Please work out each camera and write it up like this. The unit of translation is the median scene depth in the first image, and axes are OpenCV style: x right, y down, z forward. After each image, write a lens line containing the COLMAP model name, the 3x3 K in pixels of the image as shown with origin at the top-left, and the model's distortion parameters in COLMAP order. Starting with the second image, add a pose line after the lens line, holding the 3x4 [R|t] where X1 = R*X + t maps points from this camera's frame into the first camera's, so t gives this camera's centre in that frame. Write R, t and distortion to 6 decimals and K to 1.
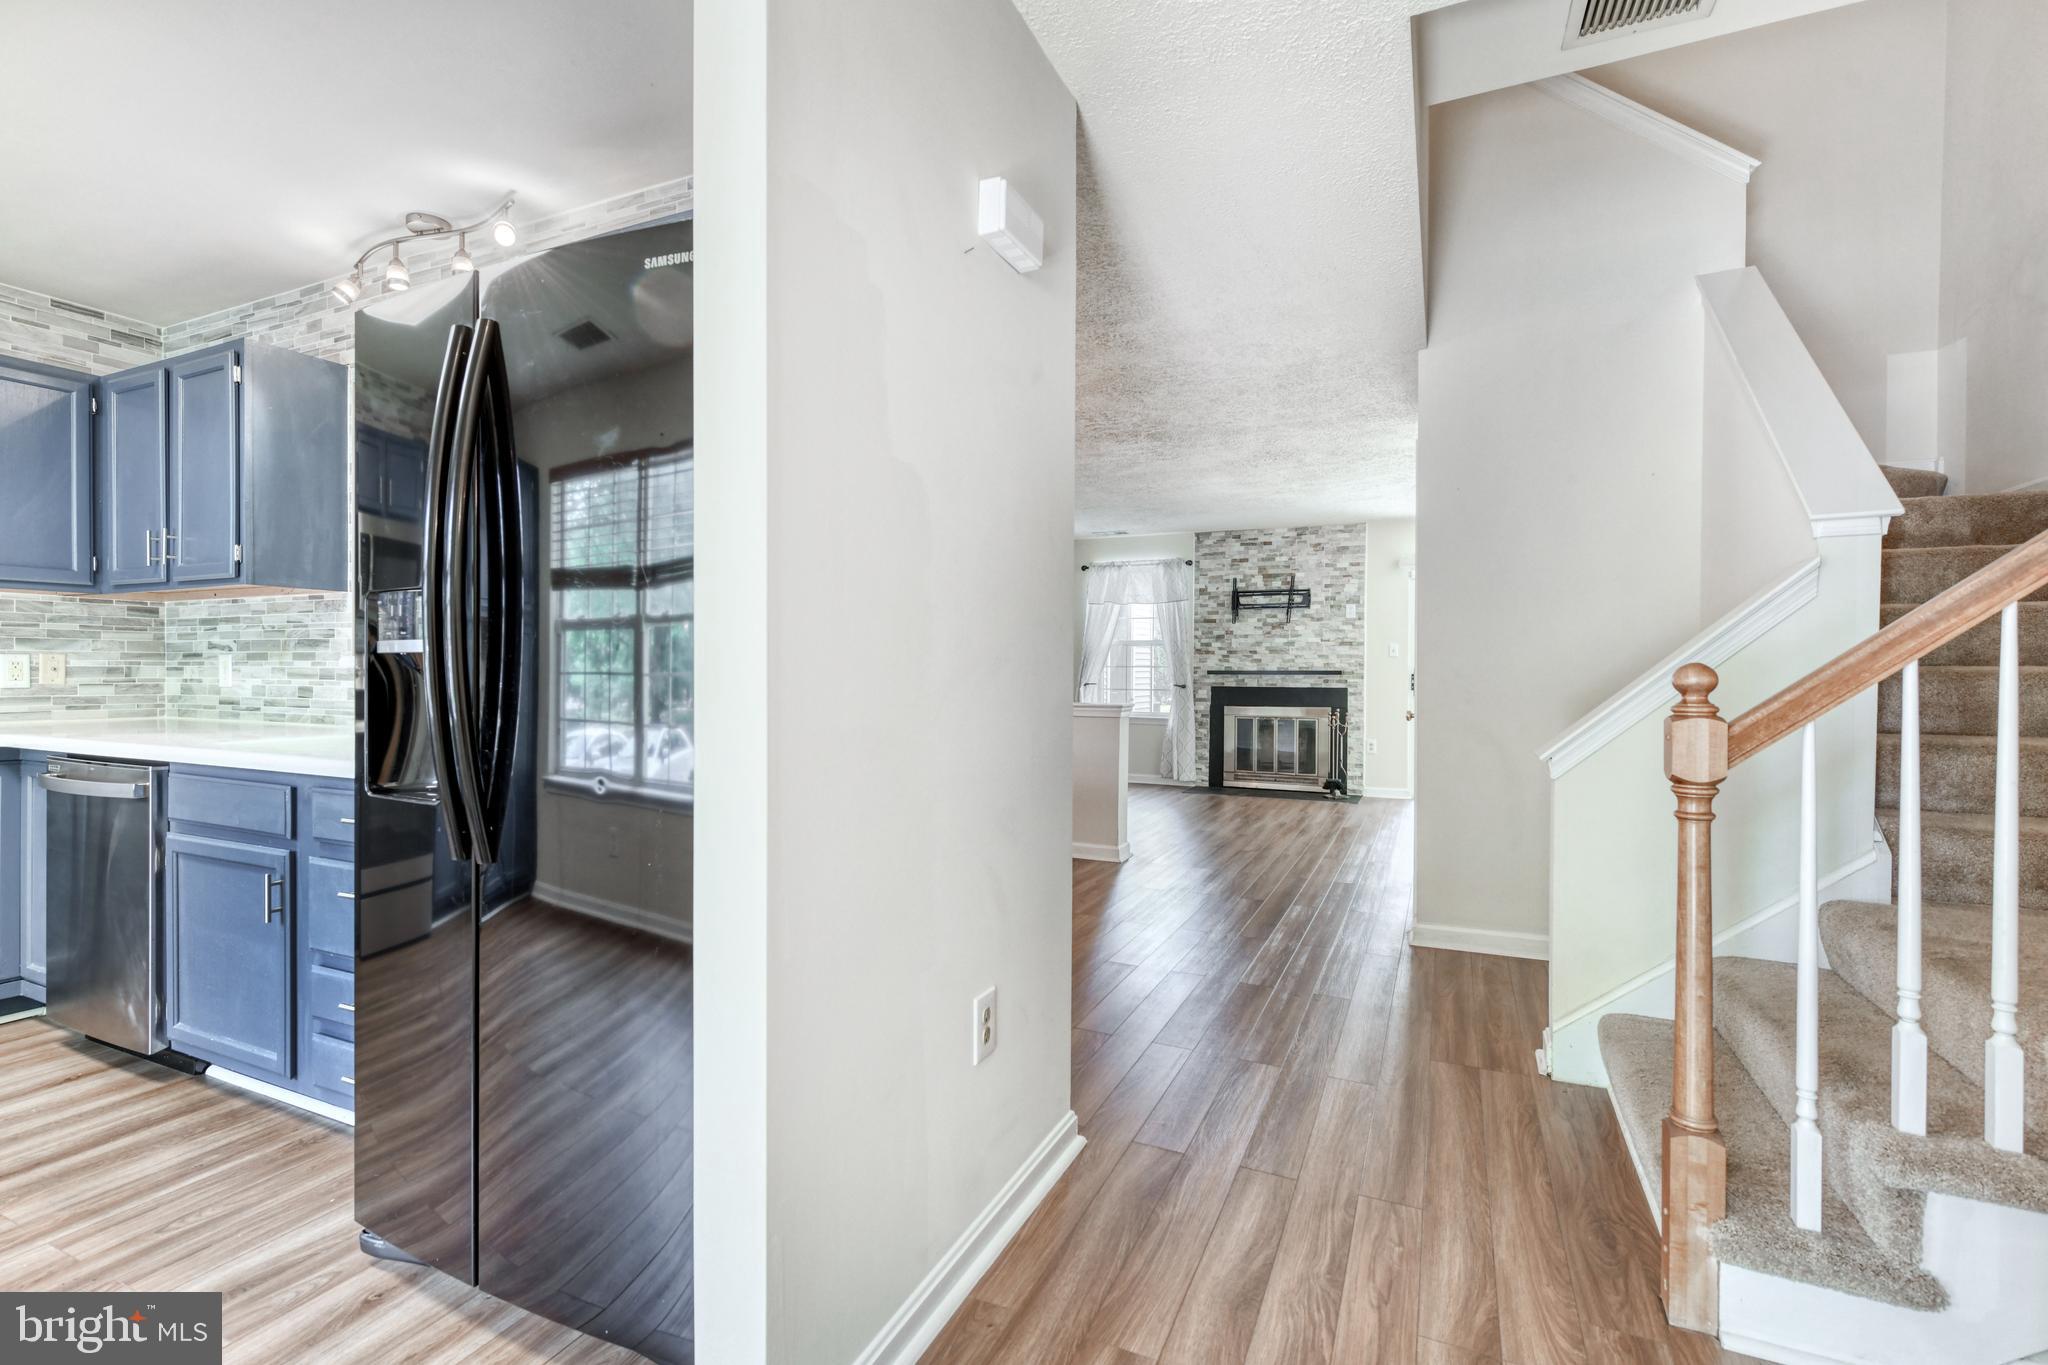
lens RADIAL K [[913.8, 0, 1028.8], [0, 913.8, 682.0], [0, 0, 1]] dist [0.002440, -0.000641]
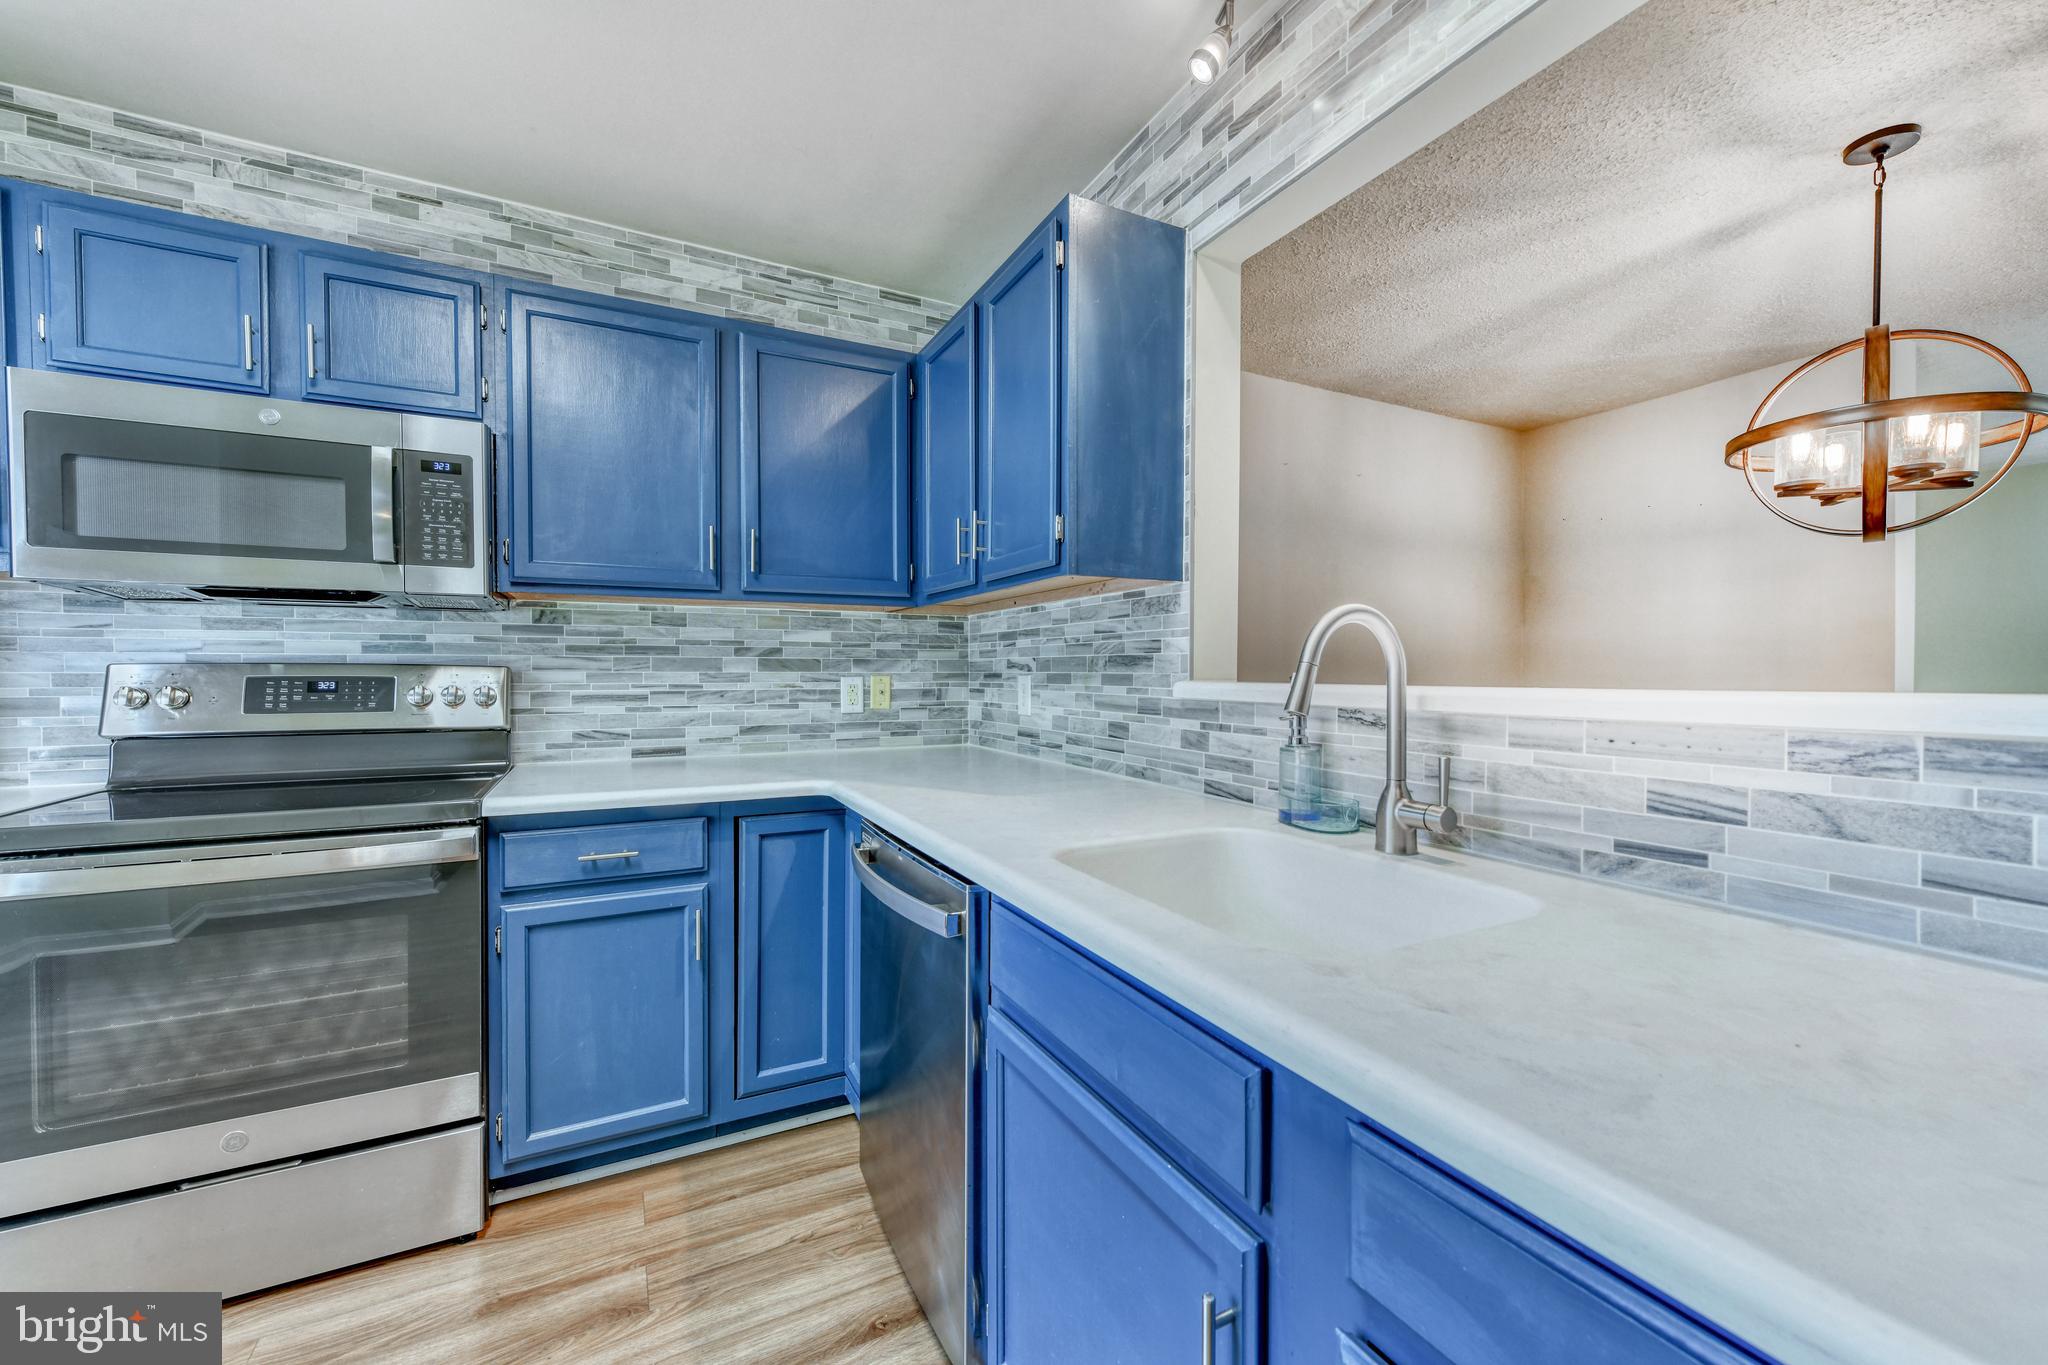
lens RADIAL K [[805.4, 0, 1026.8], [0, 805.4, 683.3], [0, 0, 1]] dist [0.009671, -0.002514]
pose [[0.785276, 0.004258, -0.619131, -0.261185], [-0.003021, 0.999991, 0.003046, -0.015246], [0.619138, -0.000522, 0.785282, 0.264712]]
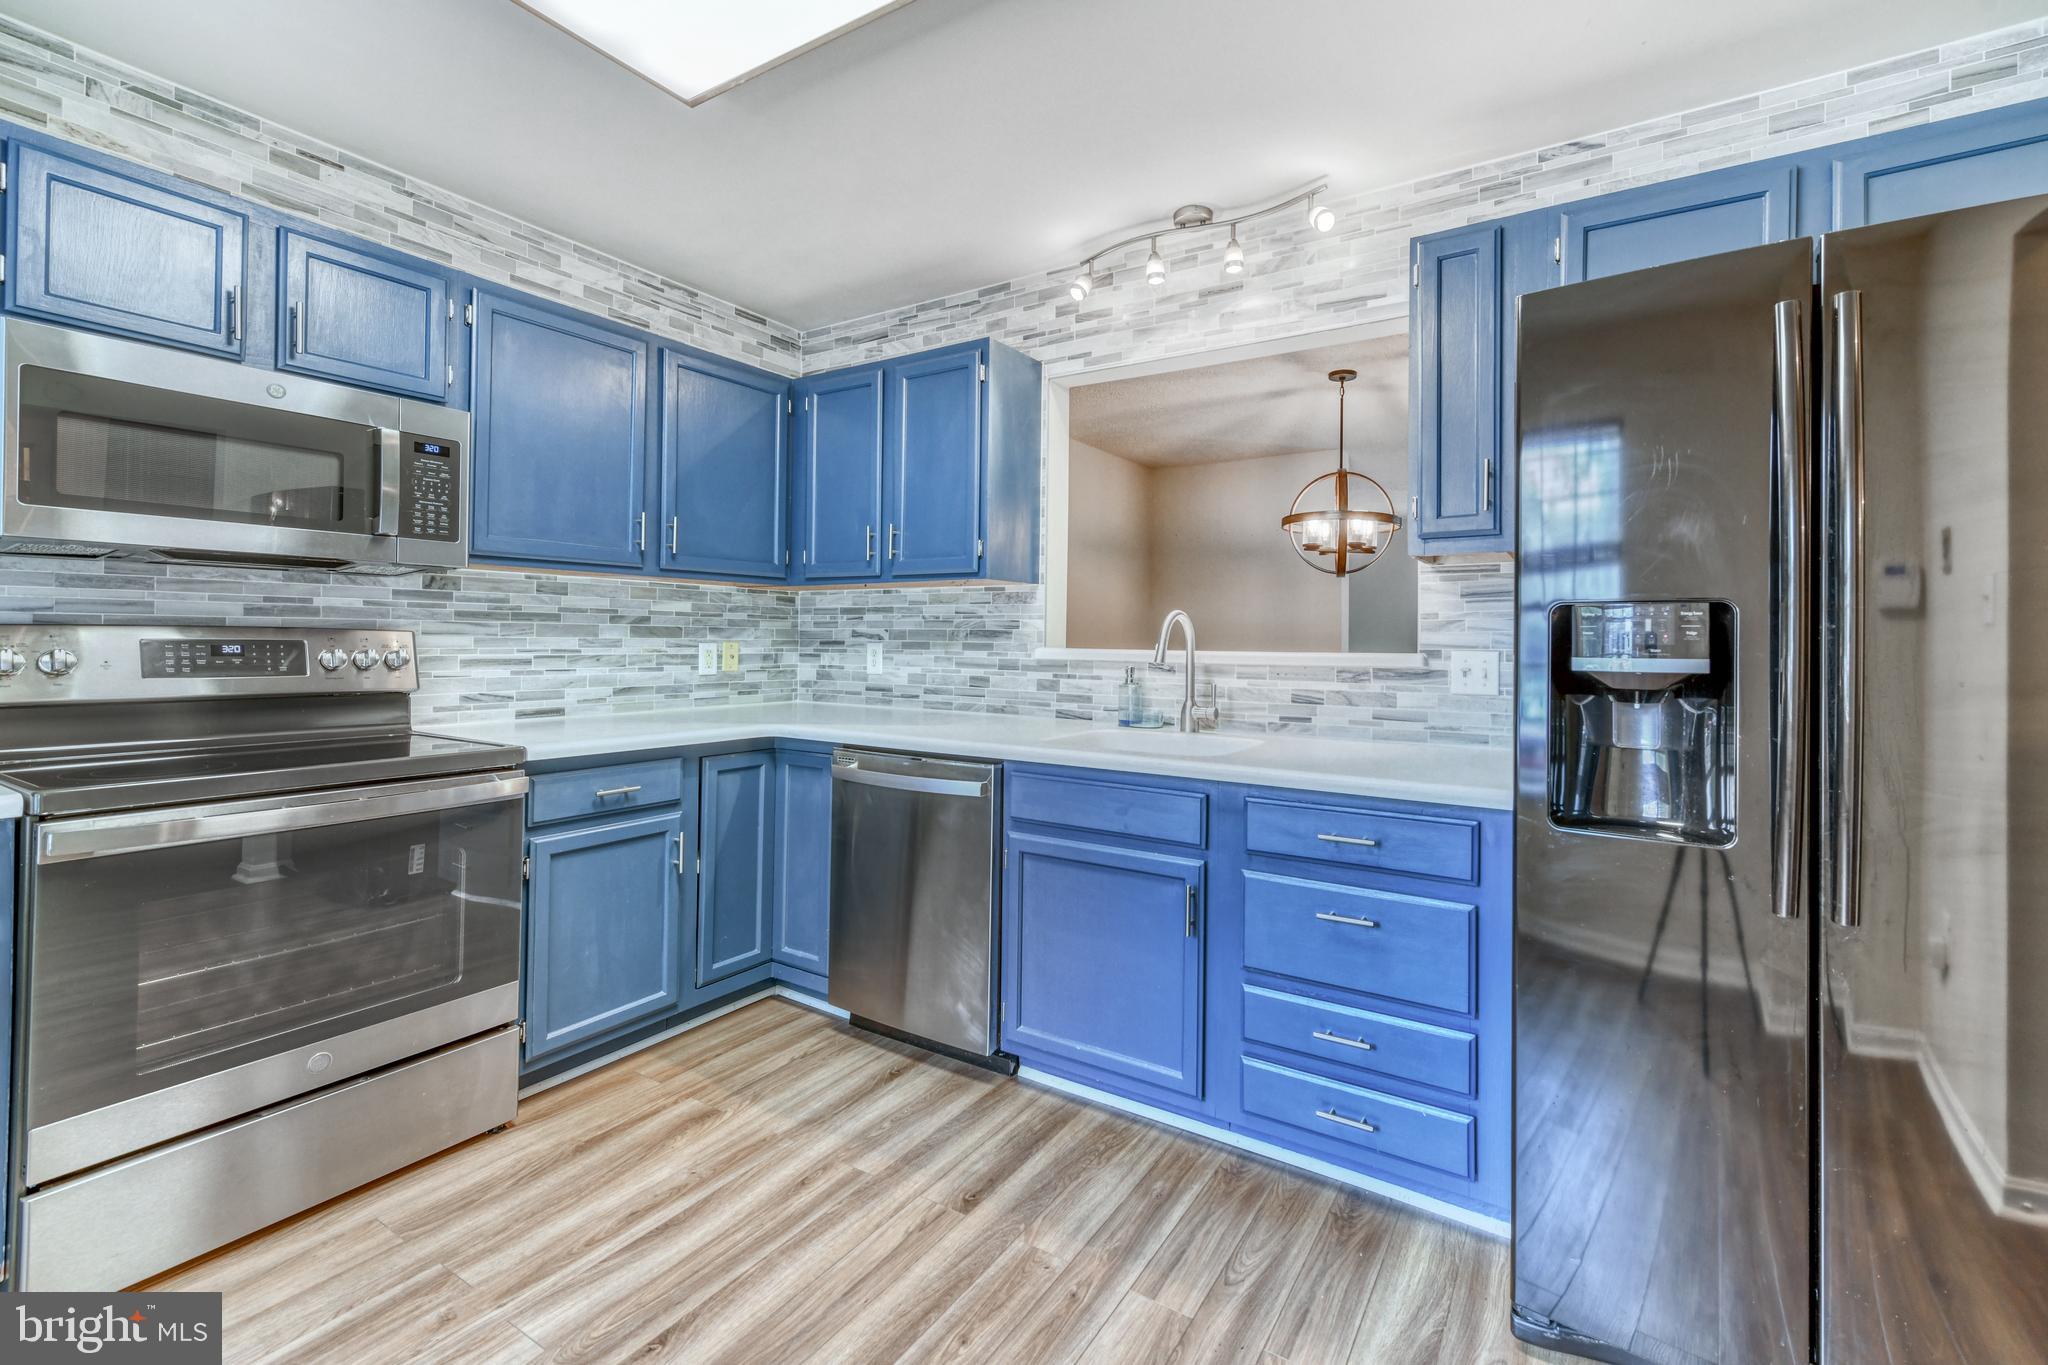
lens RADIAL K [[862.1, 0, 1099.2], [0, 862.1, 637.2], [0, 0, 1]] dist [0.004677, -0.000678]
pose [[0.994660, 0.004669, -0.103097, -0.316505], [-0.006258, 0.999867, -0.015091, -0.014095], [0.103013, 0.015656, 0.994557, 0.032113]]
